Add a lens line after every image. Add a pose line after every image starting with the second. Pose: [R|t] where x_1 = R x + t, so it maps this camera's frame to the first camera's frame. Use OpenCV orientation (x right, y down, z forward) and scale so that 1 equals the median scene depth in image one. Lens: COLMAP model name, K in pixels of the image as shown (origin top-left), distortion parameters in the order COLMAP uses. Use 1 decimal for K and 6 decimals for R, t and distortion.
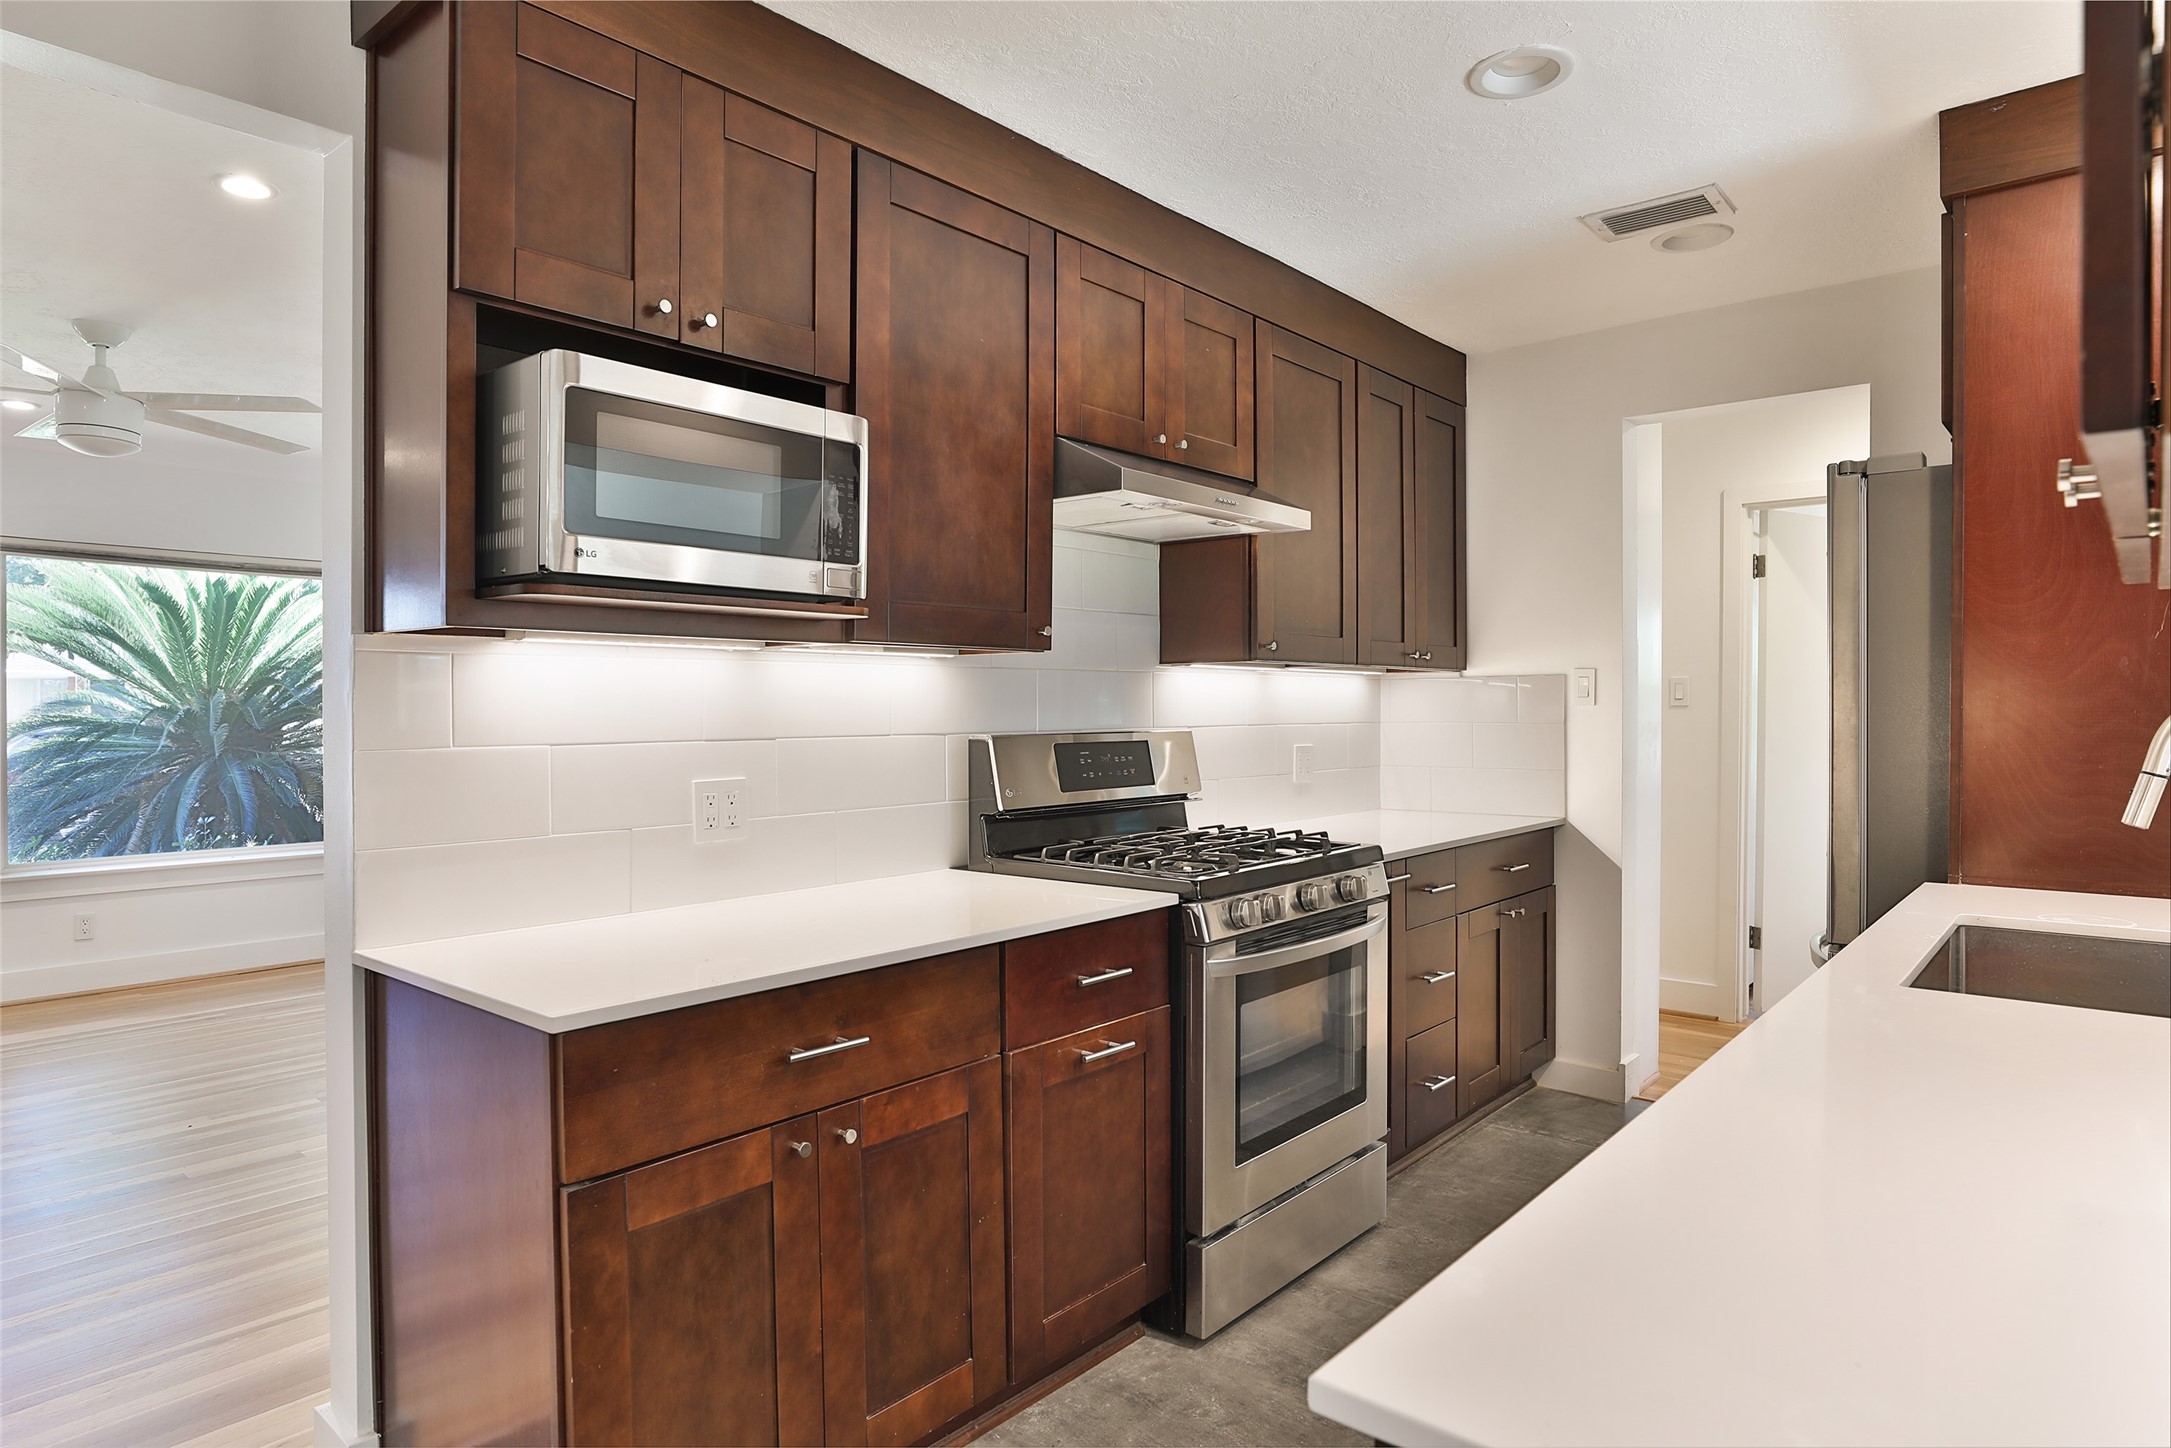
lens RADIAL K [[1208.0, 0, 1088.7], [0, 1208.0, 715.3], [0, 0, 1]] dist [-0.005172, -0.001984]
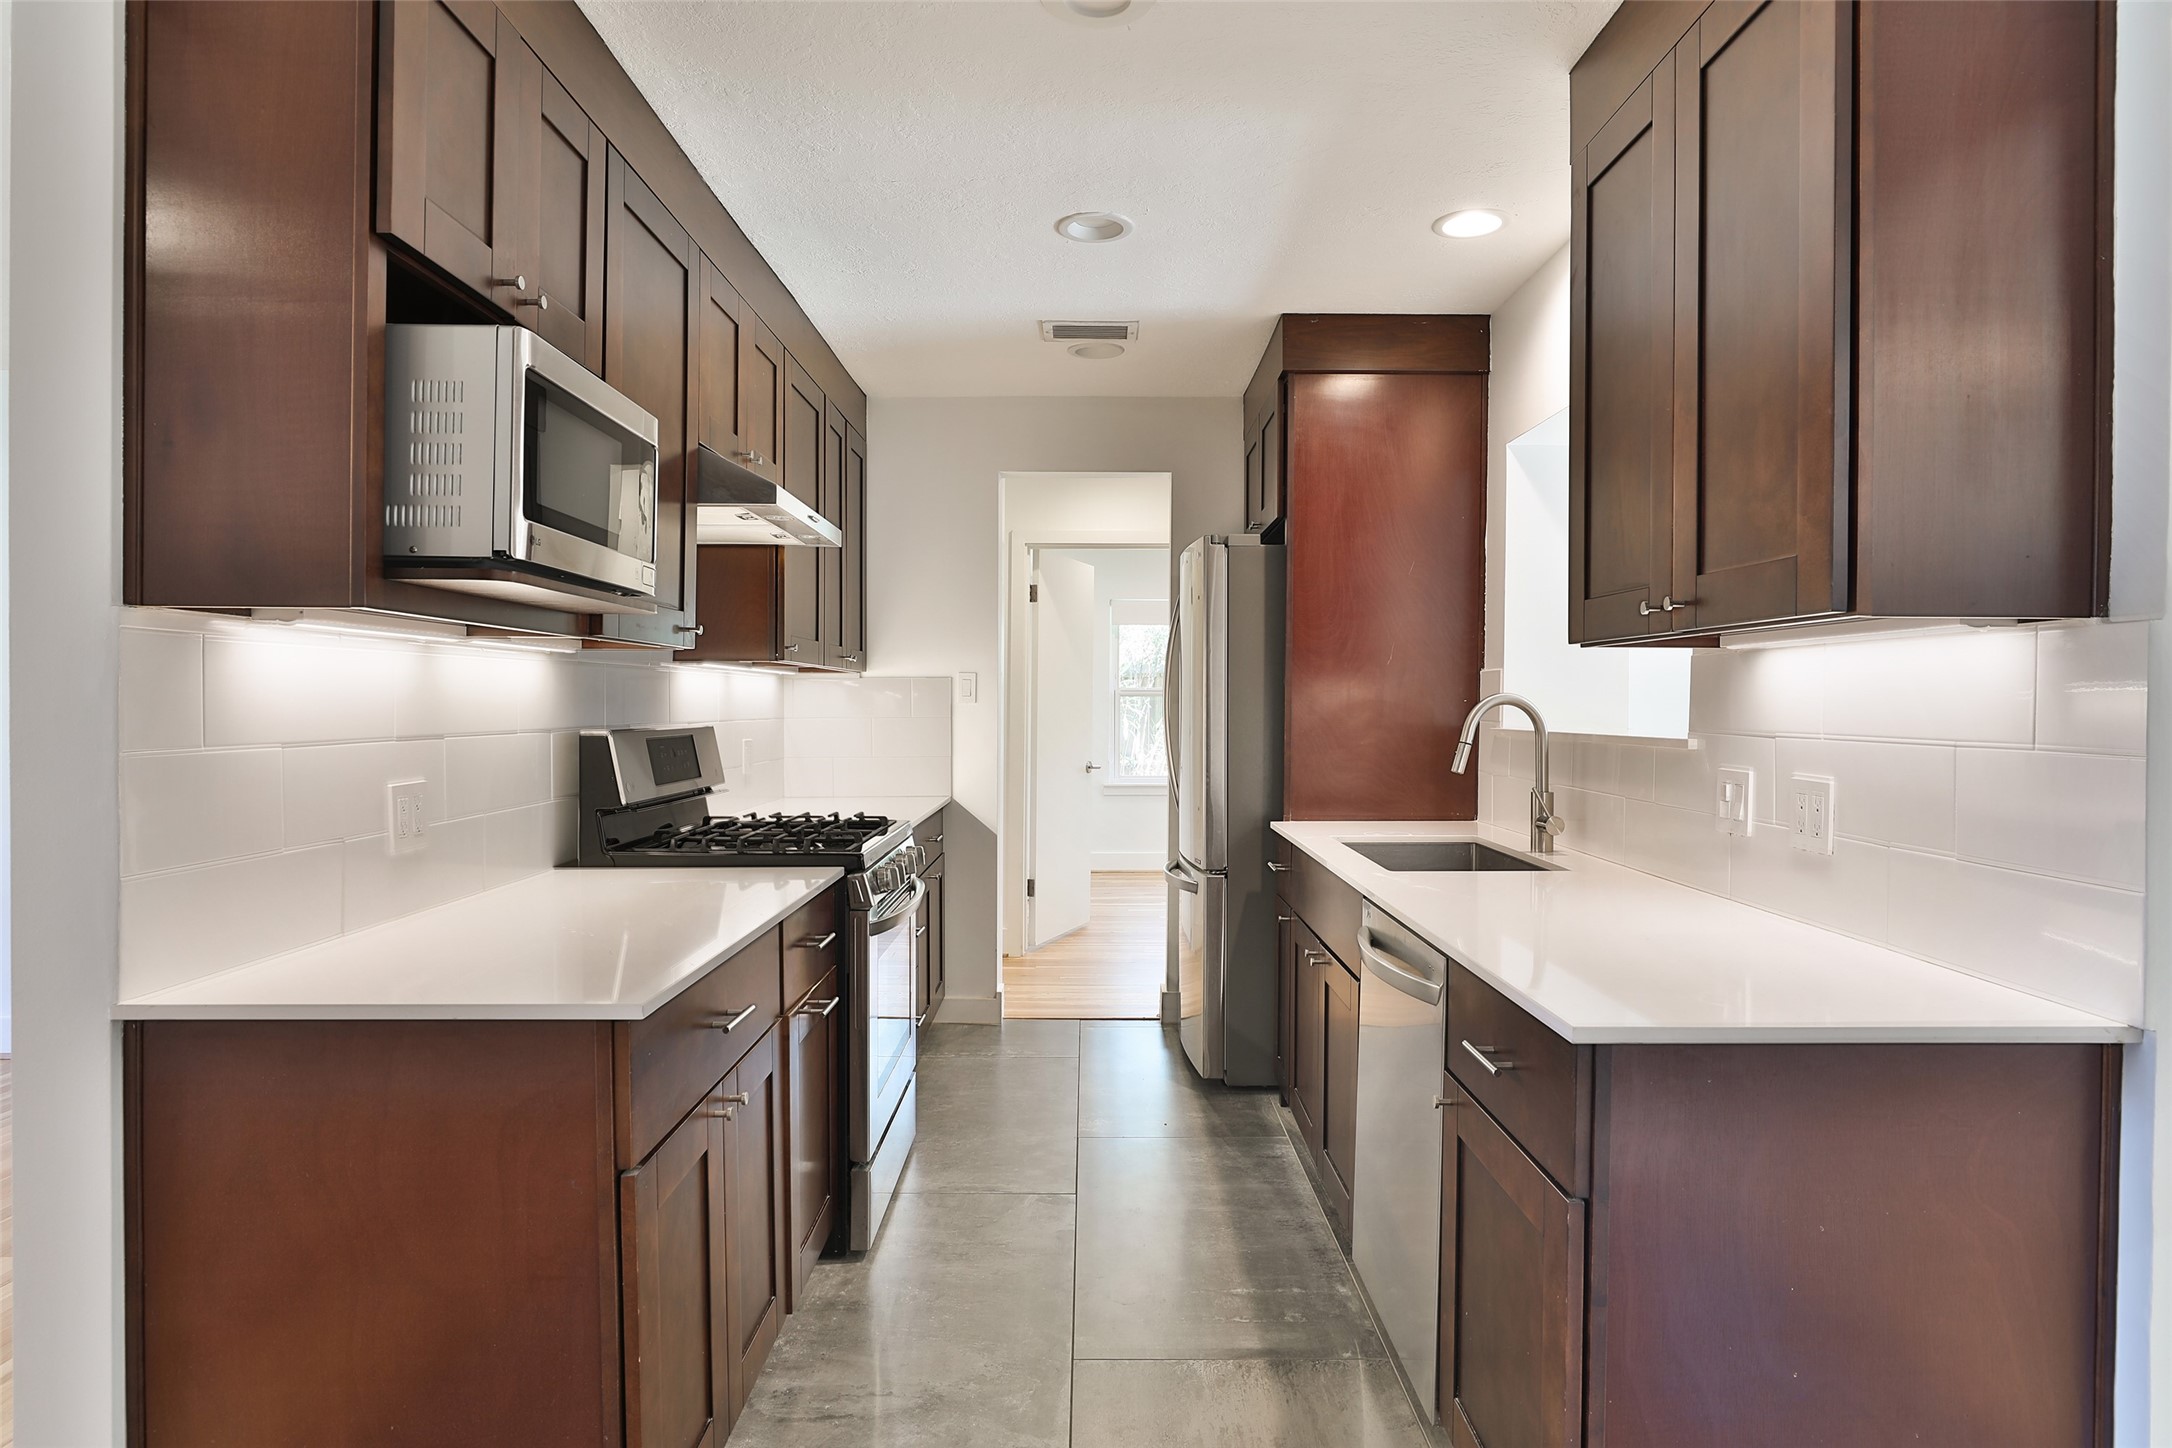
lens RADIAL K [[1208.6, 0, 1094.1], [0, 1208.6, 715.7], [0, 0, 1]] dist [-0.005172, -0.001984]
pose [[0.765213, -0.001597, 0.643775, -0.395252], [-0.000446, 0.999995, 0.003012, 0.001159], [-0.643777, -0.002592, 0.765209, -0.018172]]
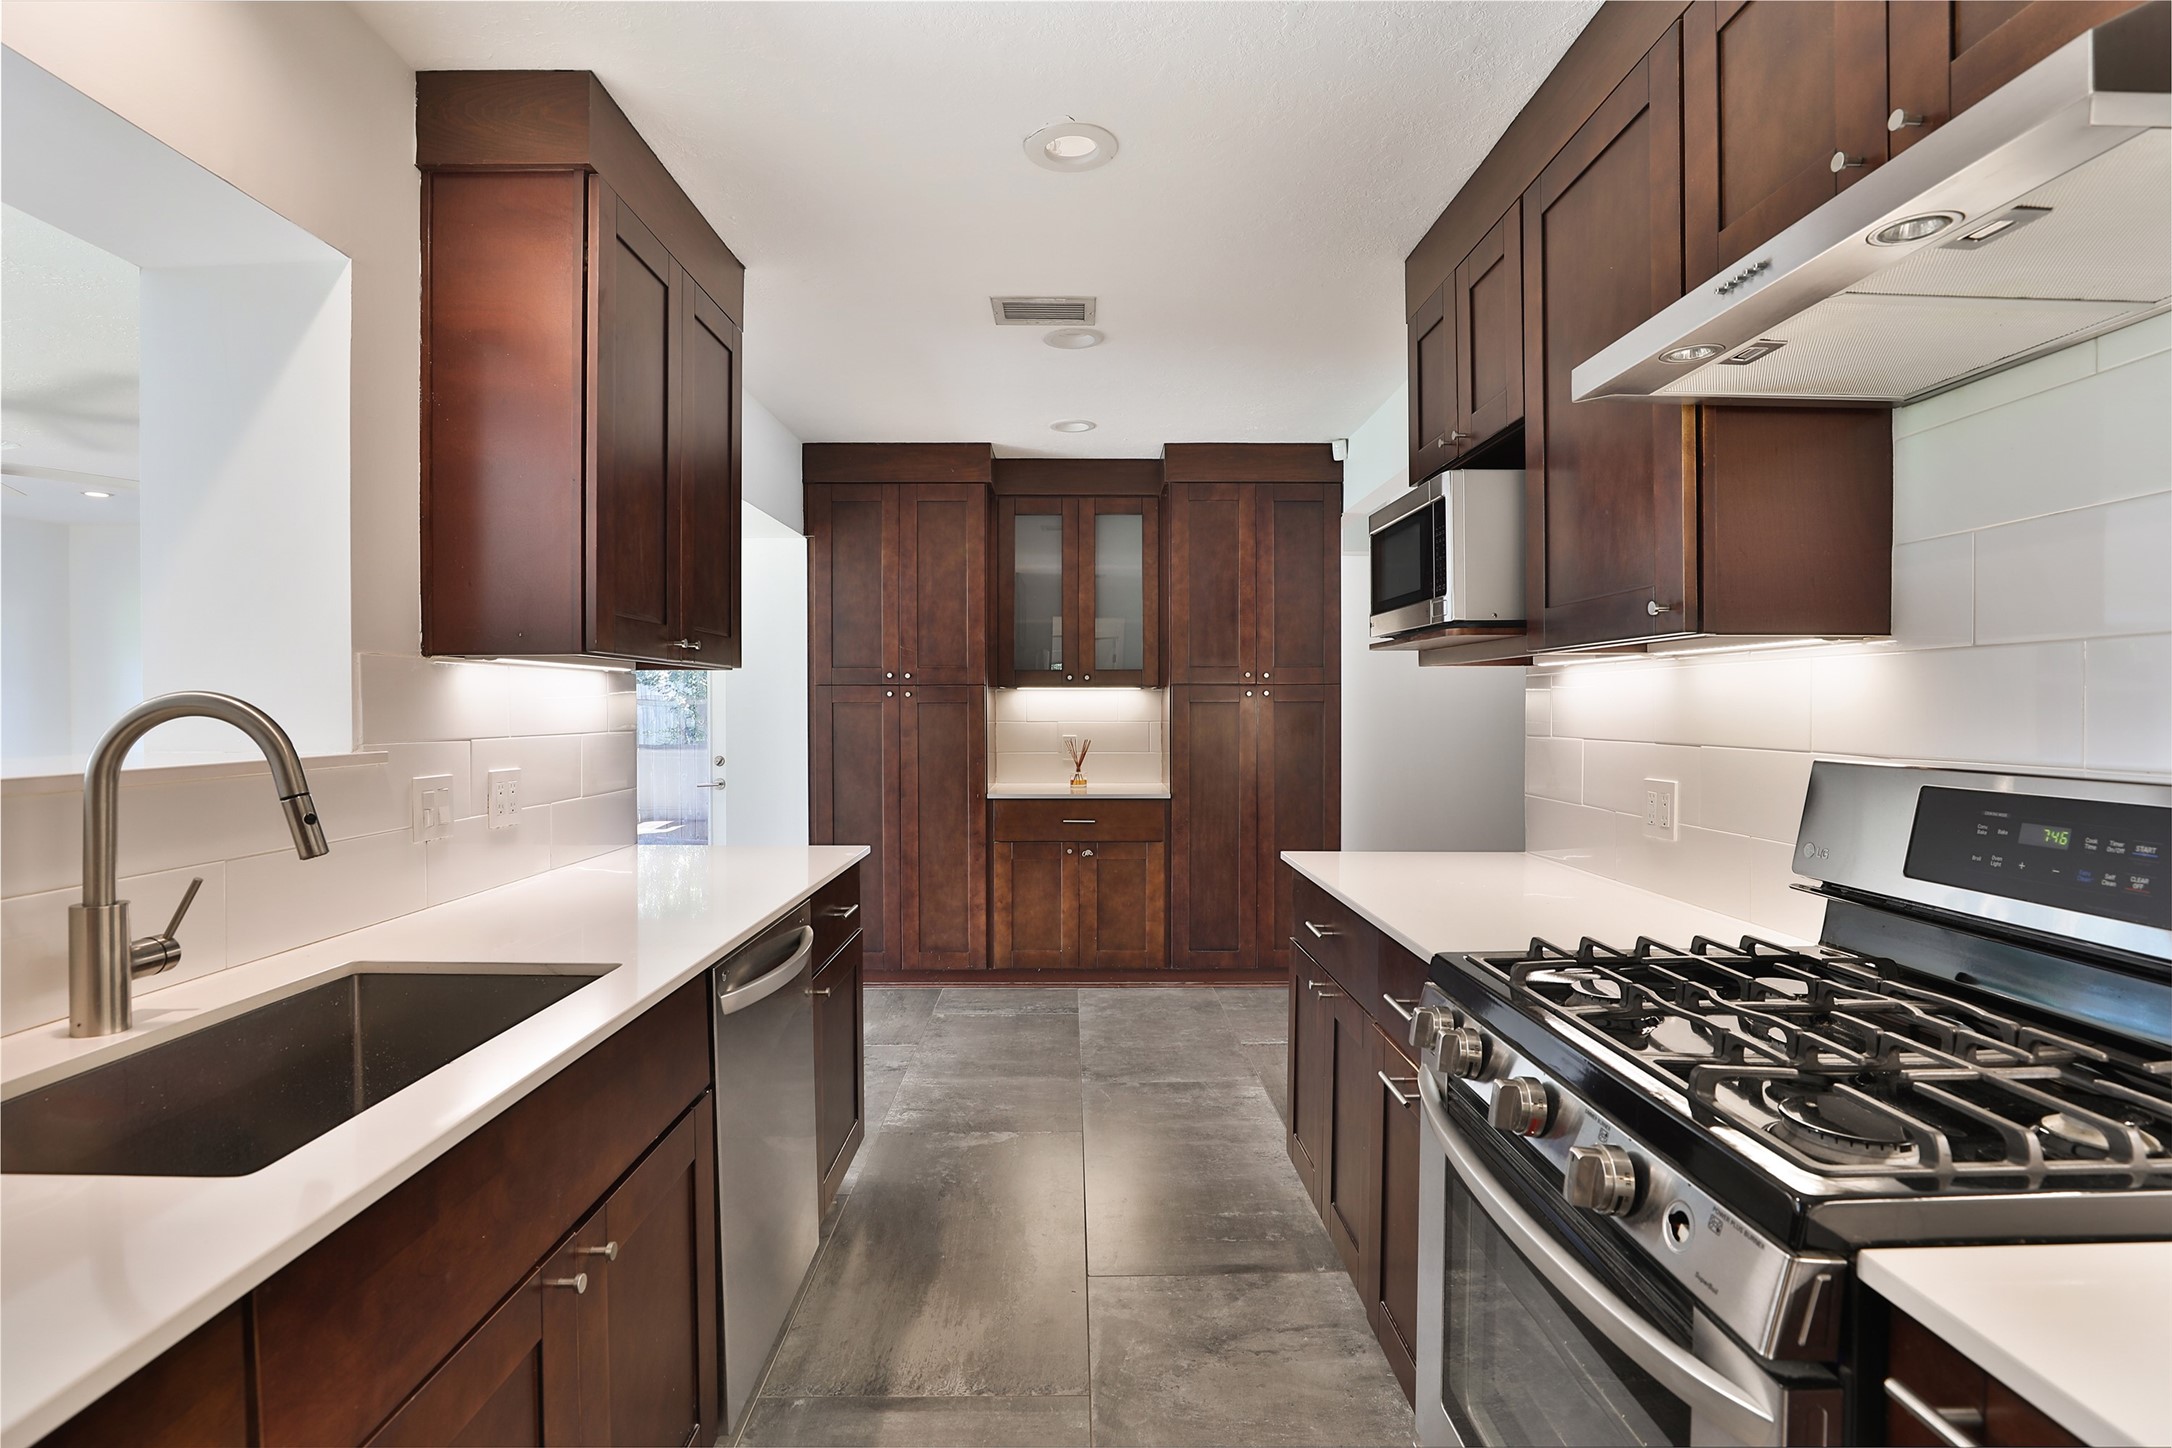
lens RADIAL K [[1037.9, 0, 1084.7], [0, 1037.9, 714.4], [0, 0, 1]] dist [-0.025452, -0.000348]
pose [[-0.760190, 0.008288, -0.649648, 0.508411], [-0.001945, 0.999885, 0.015033, -0.012797], [0.649698, 0.012692, -0.760086, 1.063576]]
